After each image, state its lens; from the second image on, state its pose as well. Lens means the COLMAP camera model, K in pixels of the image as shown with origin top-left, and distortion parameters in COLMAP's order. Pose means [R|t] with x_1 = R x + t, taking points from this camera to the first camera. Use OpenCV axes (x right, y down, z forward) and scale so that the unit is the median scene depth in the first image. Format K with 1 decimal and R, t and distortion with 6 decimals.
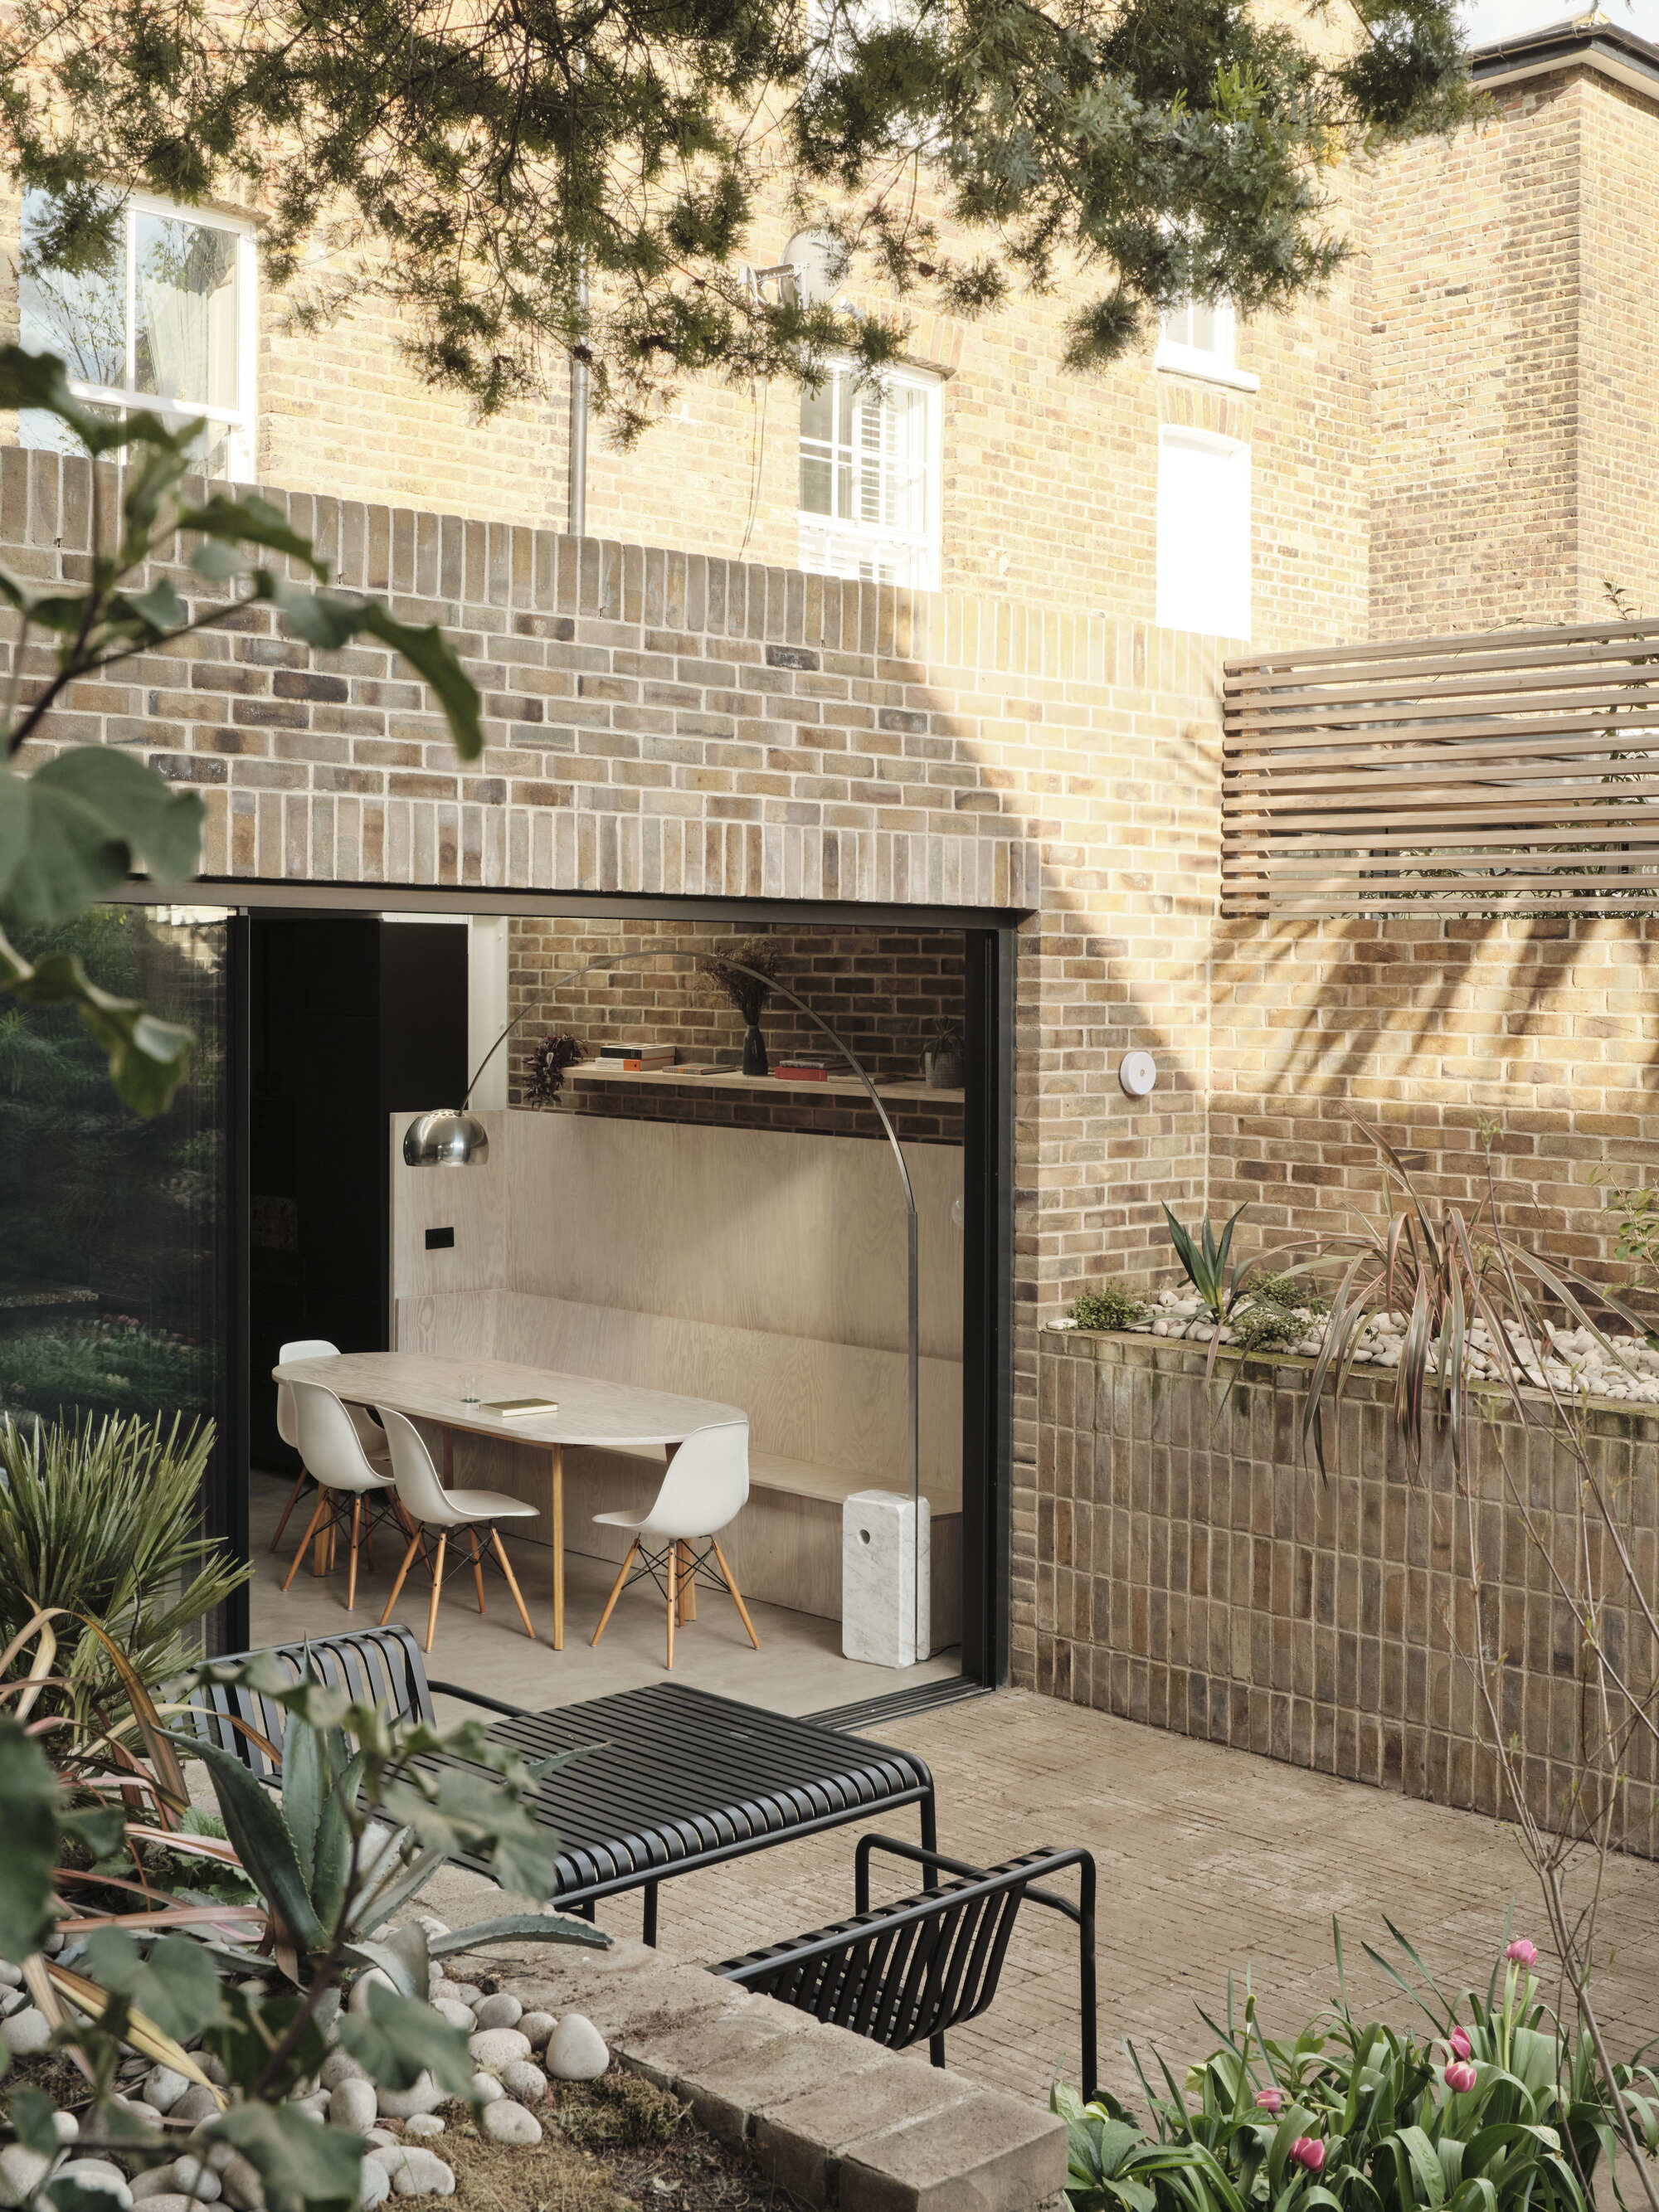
lens RADIAL K [[2623.6, 0, 829.5], [0, 2623.6, 1106.0], [0, 0, 1]] dist [-0.024760, -0.002141]
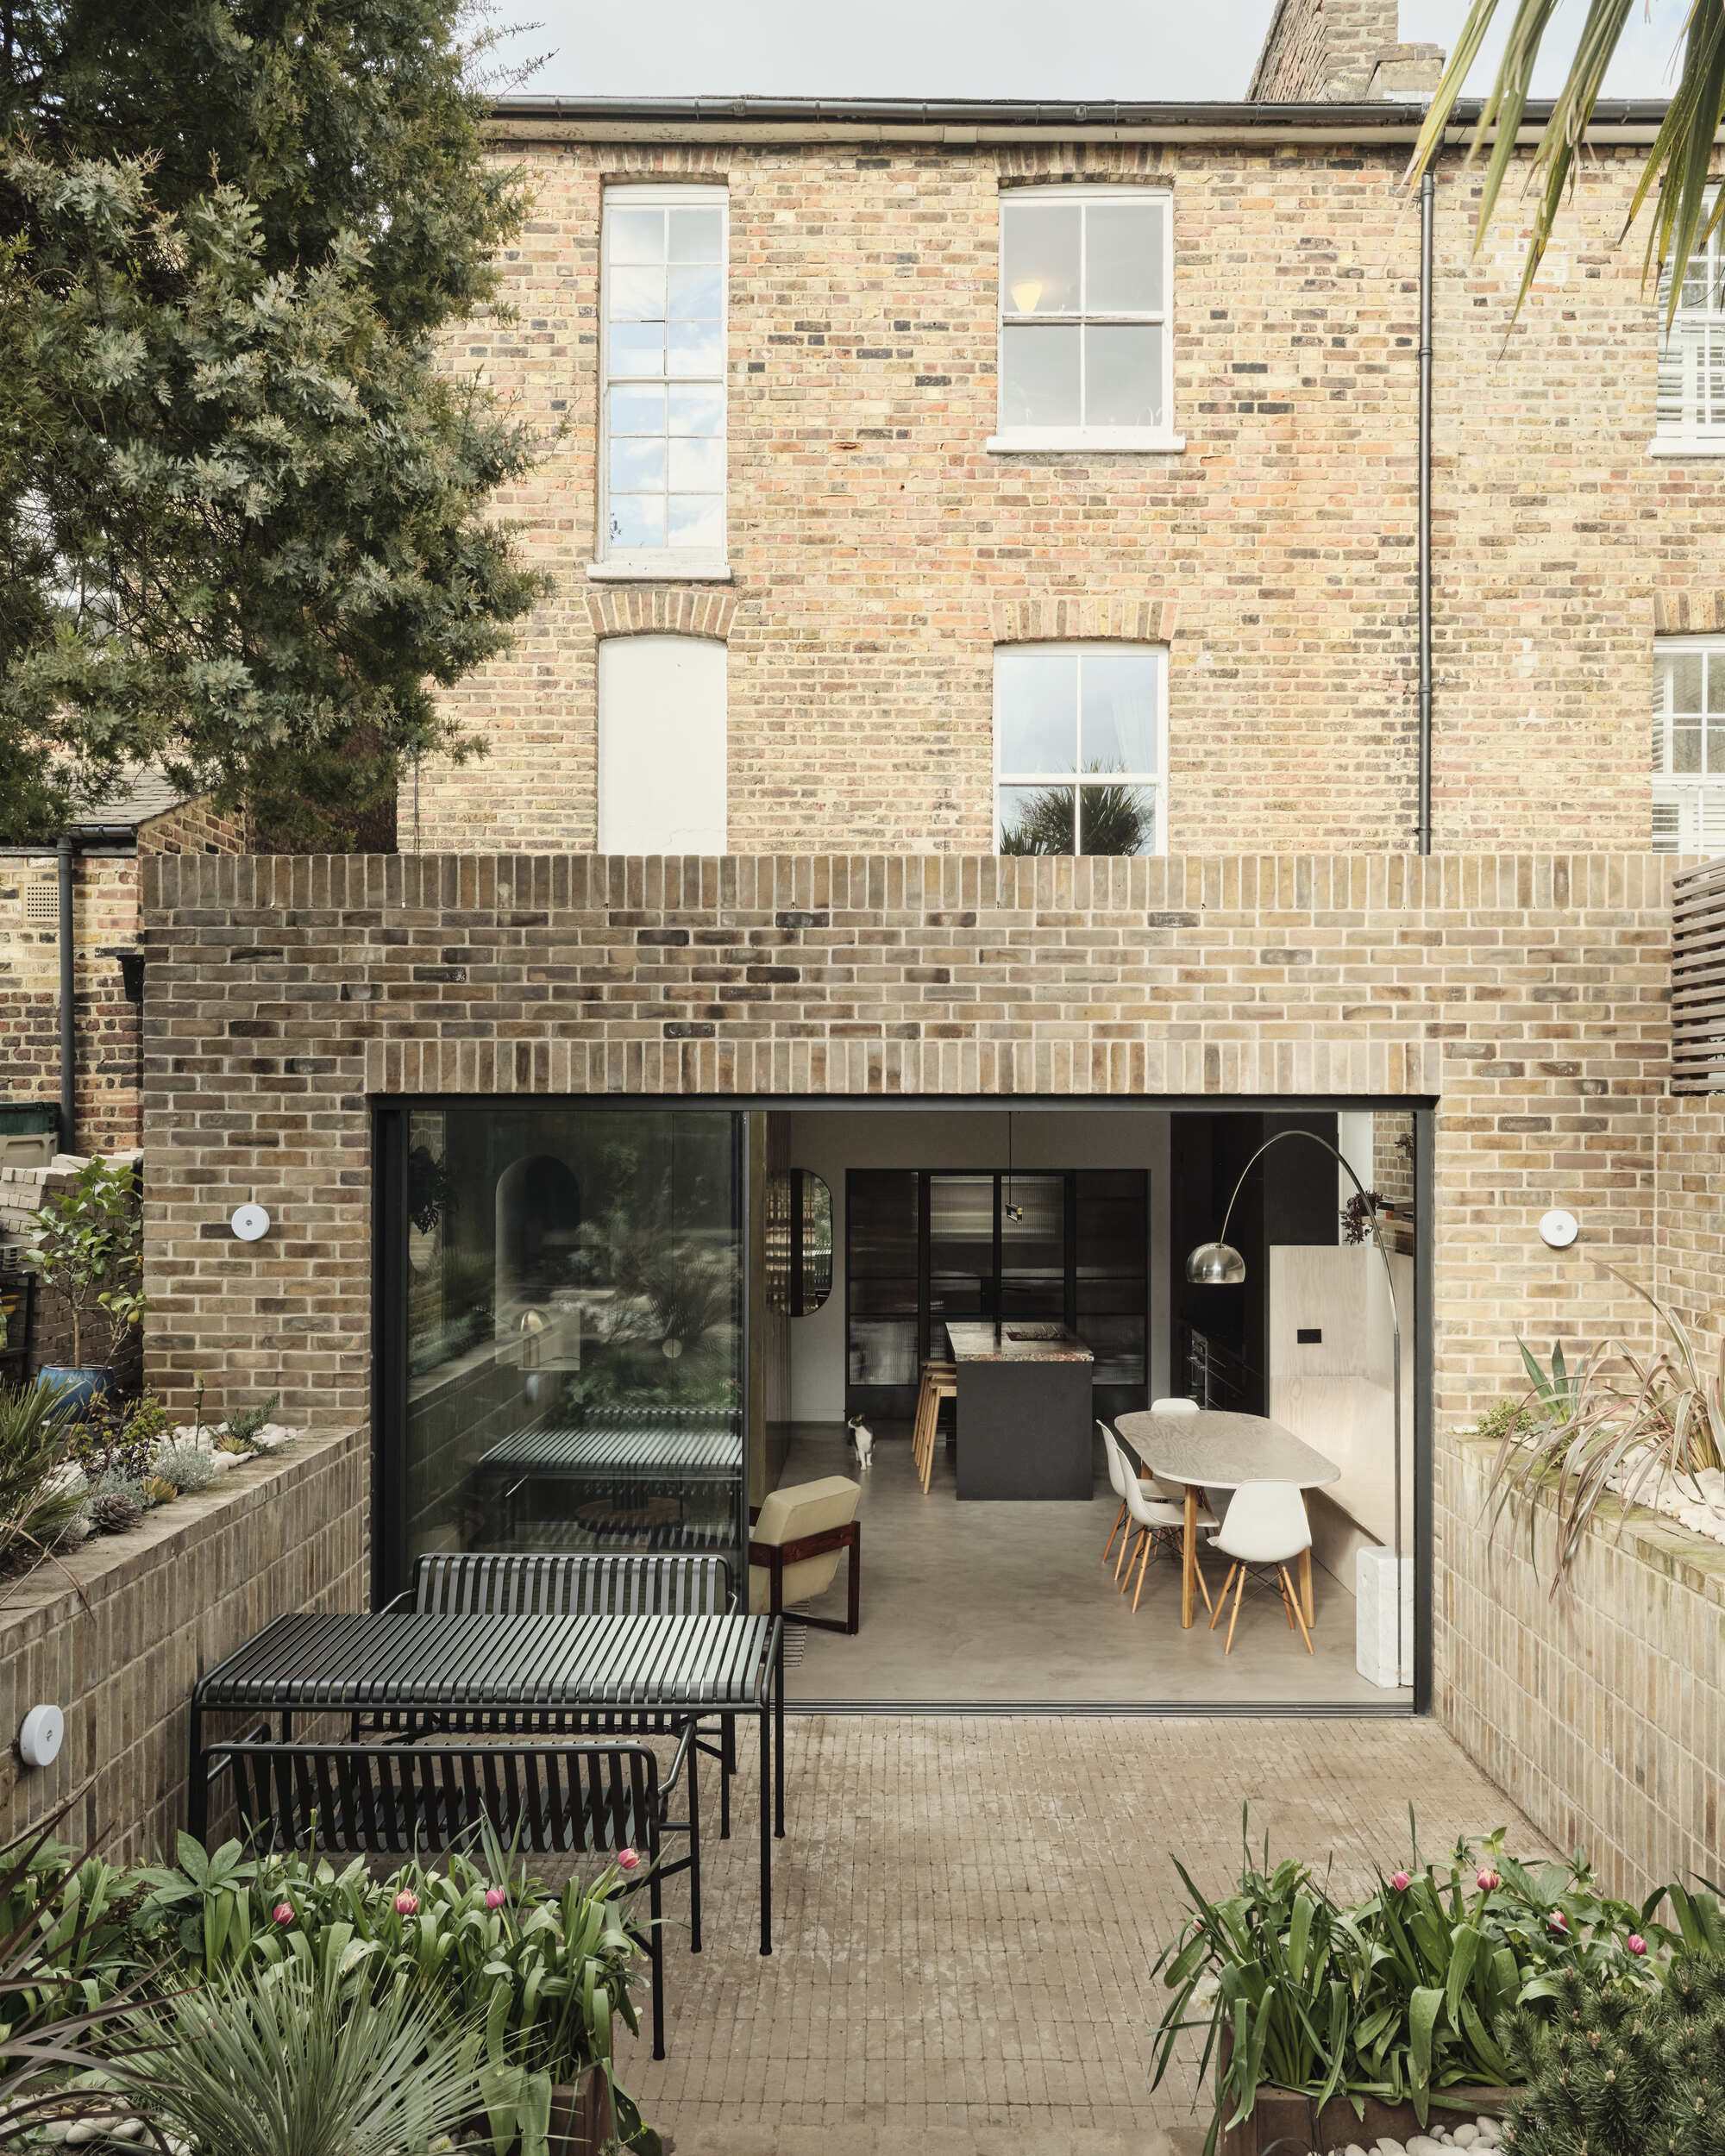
lens RADIAL K [[1799.1, 0, 862.9], [0, 1799.1, 1192.5], [0, 0, 1]] dist [0.008778, 0.005158]
pose [[0.706838, 0.010809, -0.707293, 0.589610], [-0.028596, 0.999503, -0.013303, -0.011017], [0.706797, 0.029628, 0.706796, 0.238742]]
